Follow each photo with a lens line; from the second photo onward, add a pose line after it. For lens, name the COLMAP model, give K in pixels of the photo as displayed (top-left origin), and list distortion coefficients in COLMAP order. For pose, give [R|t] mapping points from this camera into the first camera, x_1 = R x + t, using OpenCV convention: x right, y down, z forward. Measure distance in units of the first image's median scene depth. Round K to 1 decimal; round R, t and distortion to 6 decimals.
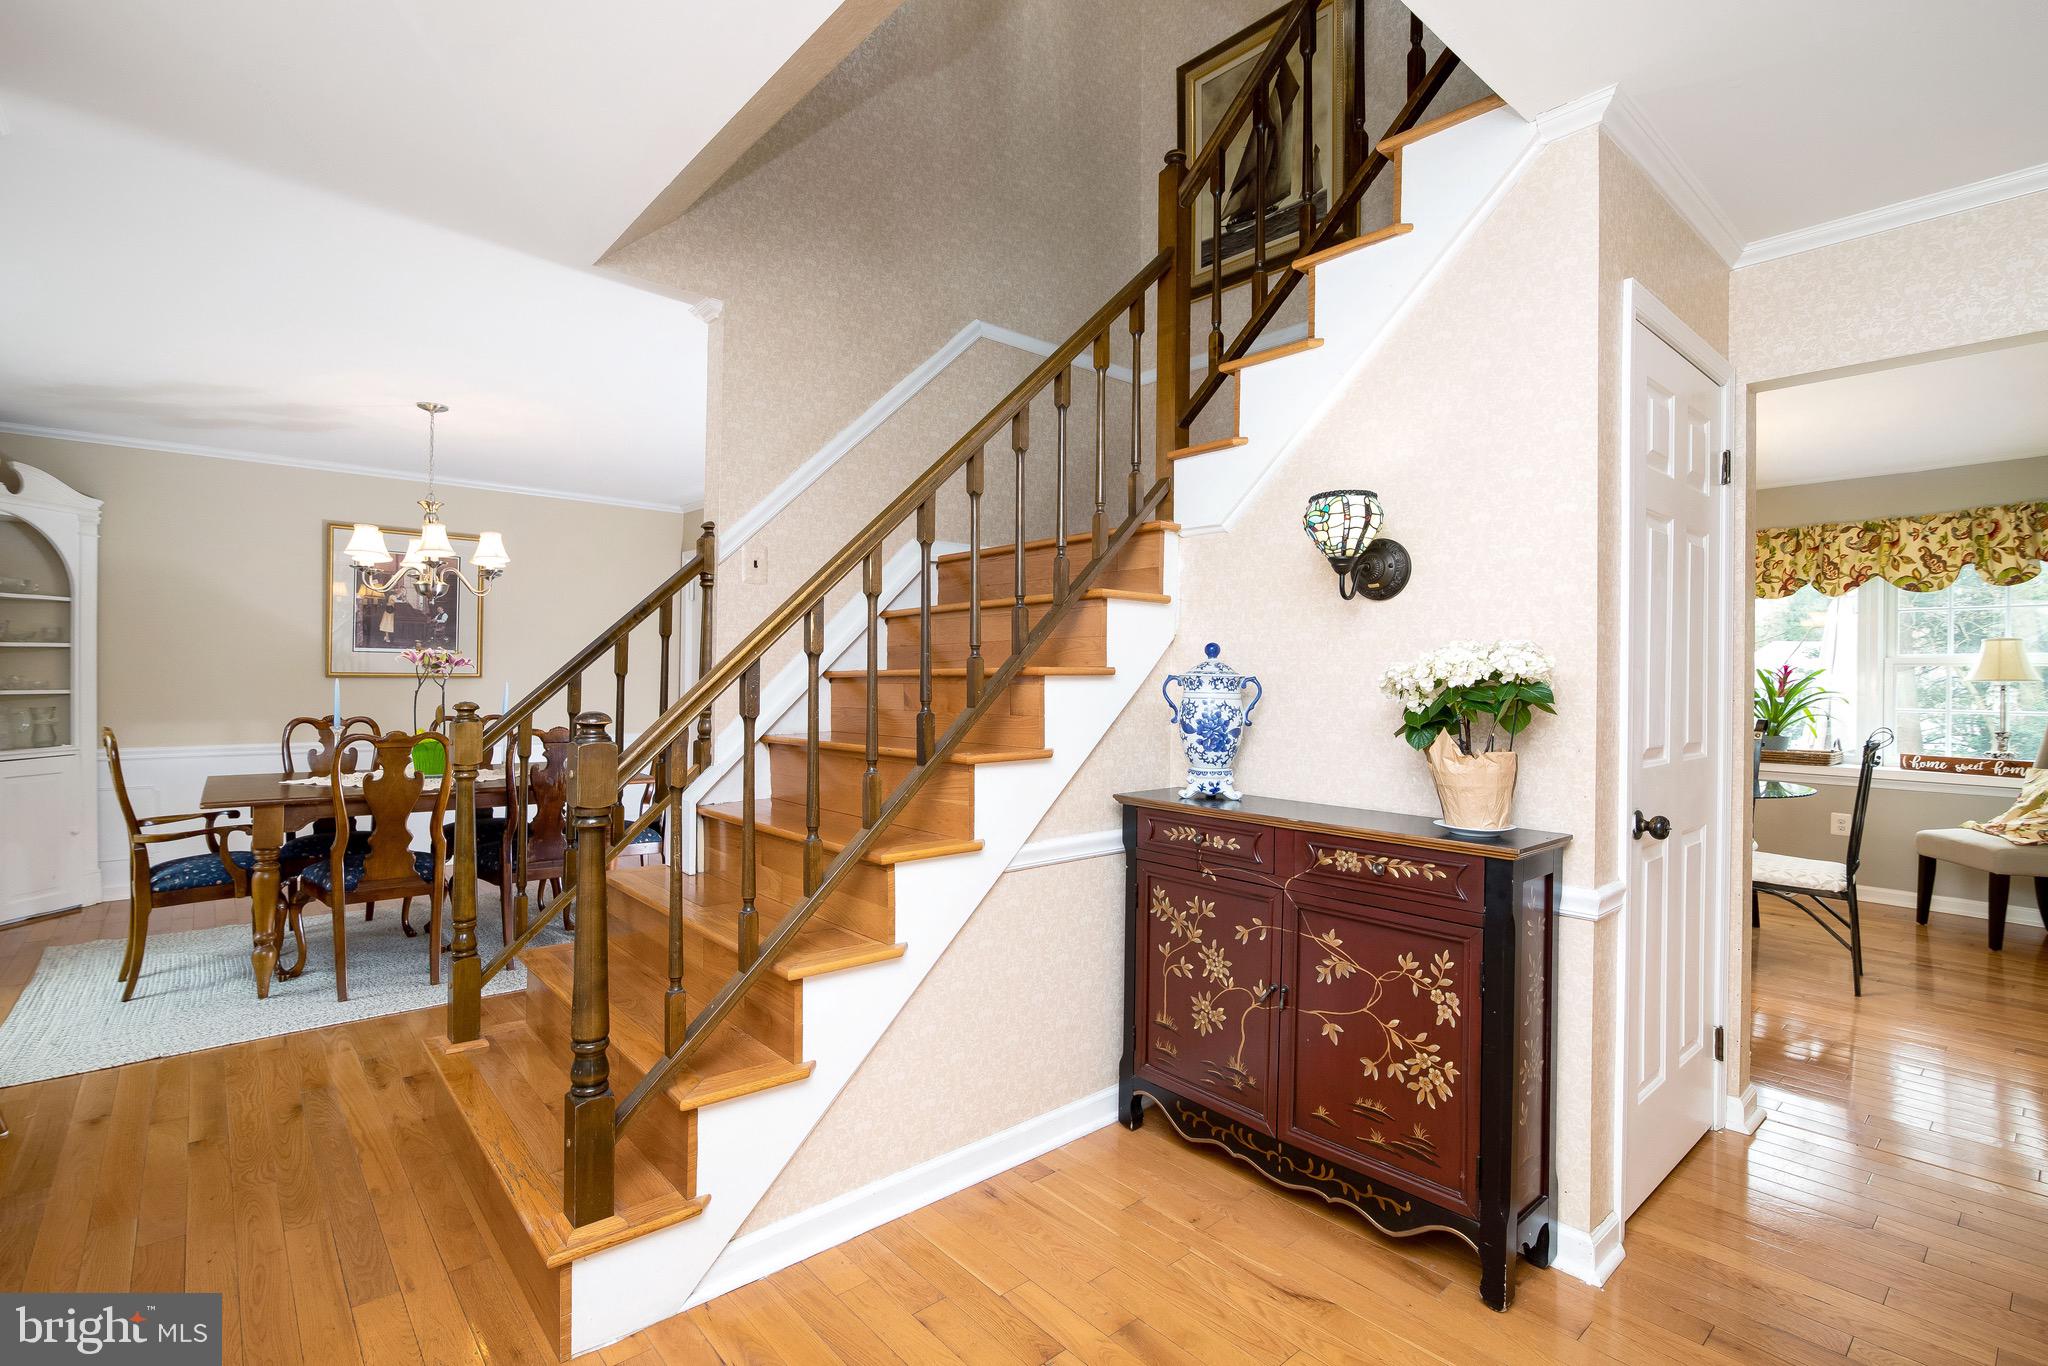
lens RADIAL K [[936.1, 0, 1006.0], [0, 936.1, 671.4], [0, 0, 1]] dist [-0.007570, -0.000747]
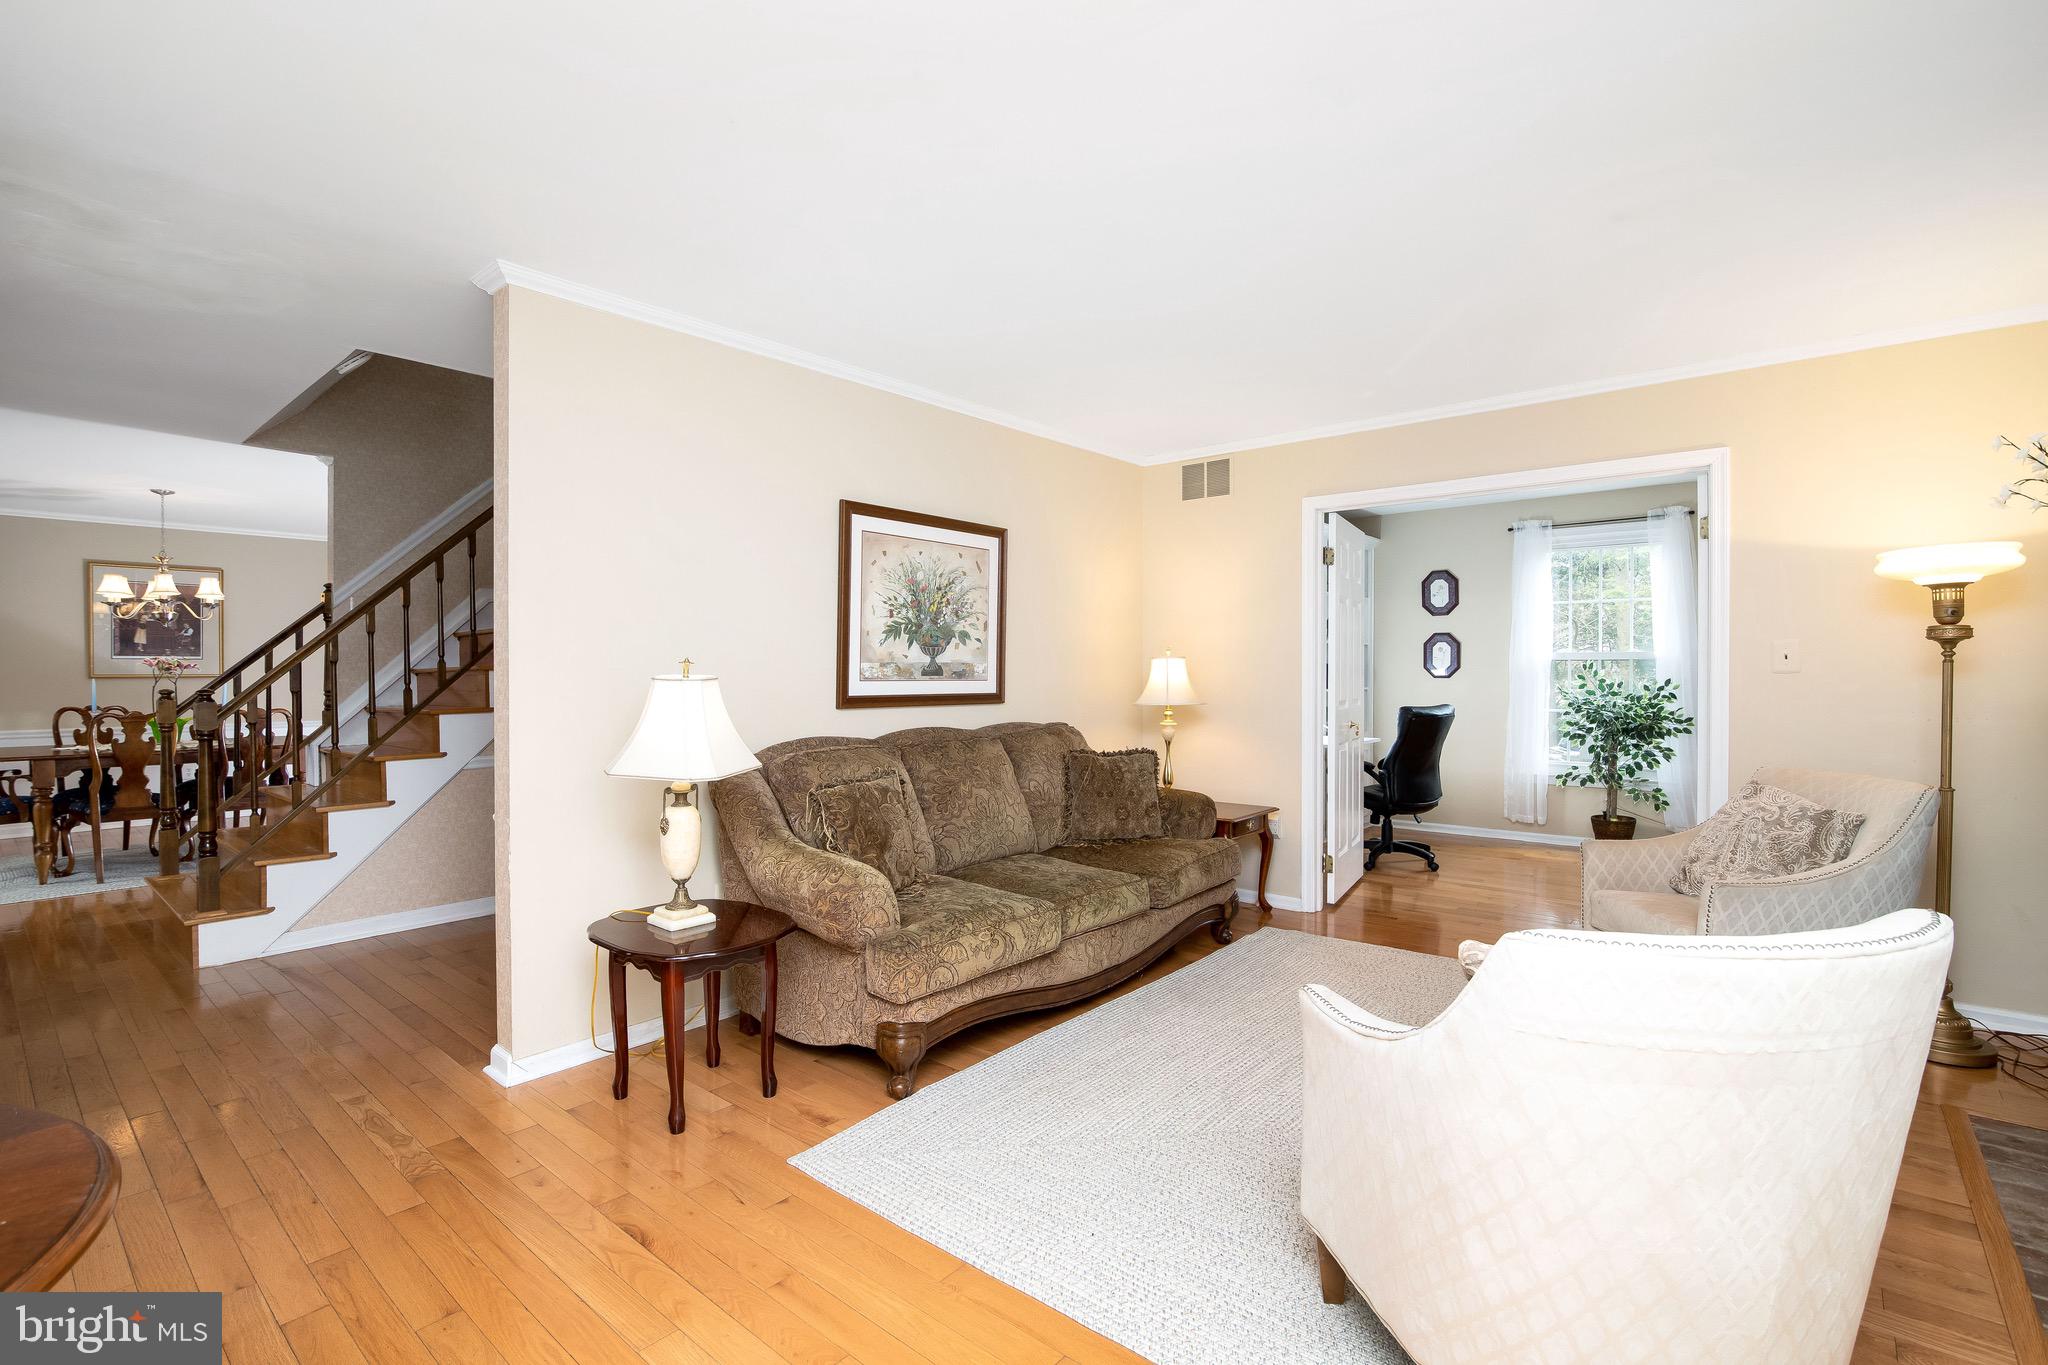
lens RADIAL K [[936.1, 0, 1004.2], [0, 936.1, 683.0], [0, 0, 1]] dist [-0.007570, -0.000747]
pose [[0.990360, -0.012313, 0.137970, 0.499982], [0.010148, 0.999814, 0.016379, 0.005708], [-0.138146, -0.014821, 0.990301, -0.645095]]
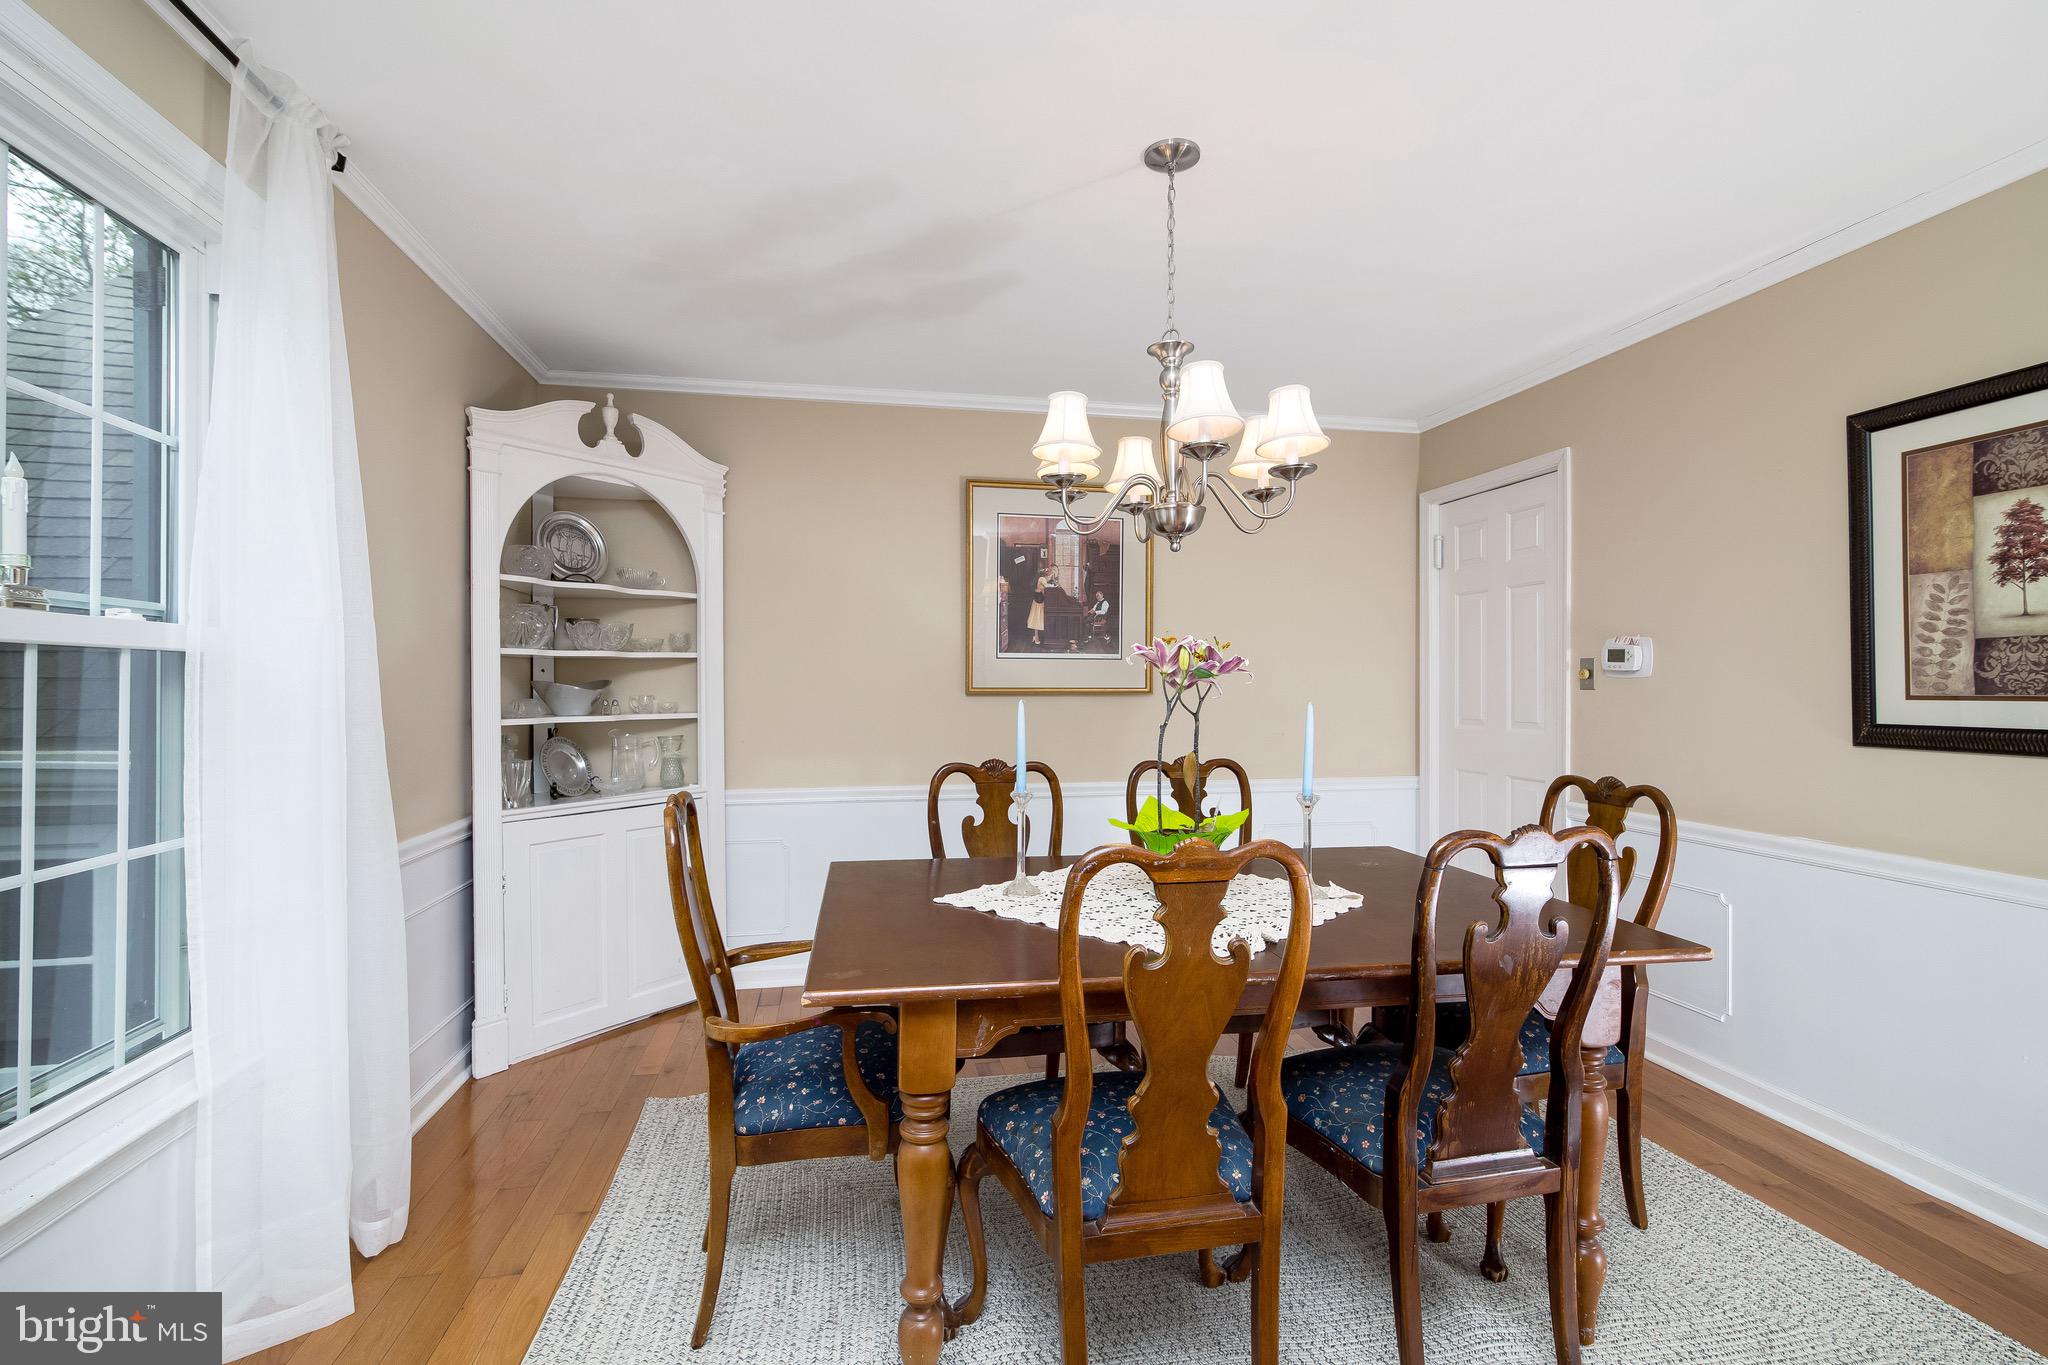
lens RADIAL K [[936.1, 0, 1022.3], [0, 936.1, 667.8], [0, 0, 1]] dist [-0.007570, -0.000747]
pose [[0.864610, -0.020167, -0.502040, -0.451701], [0.011599, 0.999729, -0.020183, 0.000697], [0.502311, 0.011627, 0.864609, 0.545717]]
